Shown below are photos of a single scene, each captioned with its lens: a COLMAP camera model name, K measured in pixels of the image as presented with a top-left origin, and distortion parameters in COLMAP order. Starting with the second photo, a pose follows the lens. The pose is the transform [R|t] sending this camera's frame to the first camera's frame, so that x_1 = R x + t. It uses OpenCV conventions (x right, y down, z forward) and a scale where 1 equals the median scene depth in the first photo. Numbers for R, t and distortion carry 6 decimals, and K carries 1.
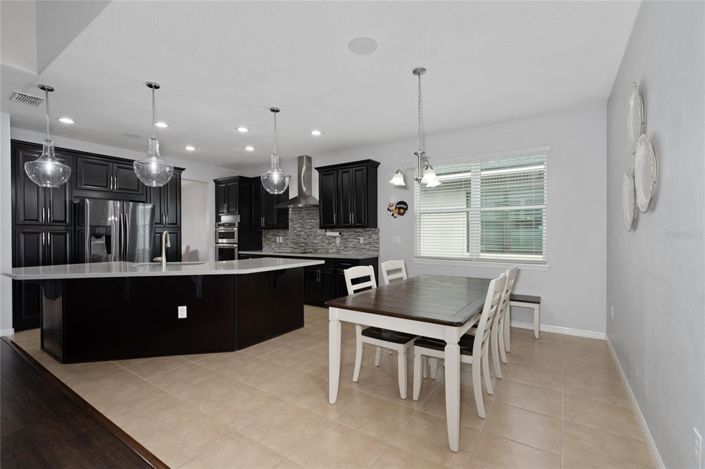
lens RADIAL K [[314.9, 0, 352.6], [0, 314.9, 236.4], [0, 0, 1]] dist [-0.002057, -0.001084]
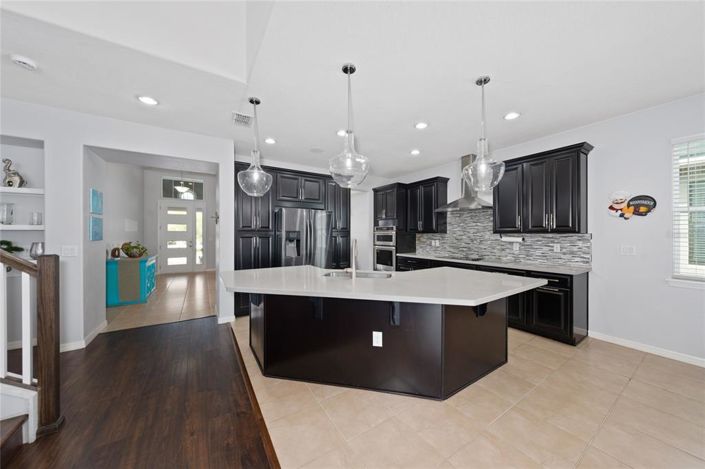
lens RADIAL K [[239.5, 0, 352.6], [0, 239.5, 232.5], [0, 0, 1]] dist [-0.000653, -0.000140]
pose [[0.917028, 0.002875, -0.398813, -0.212304], [-0.007309, 0.999927, -0.009598, -0.018160], [0.398757, 0.011716, 0.916982, 0.240212]]
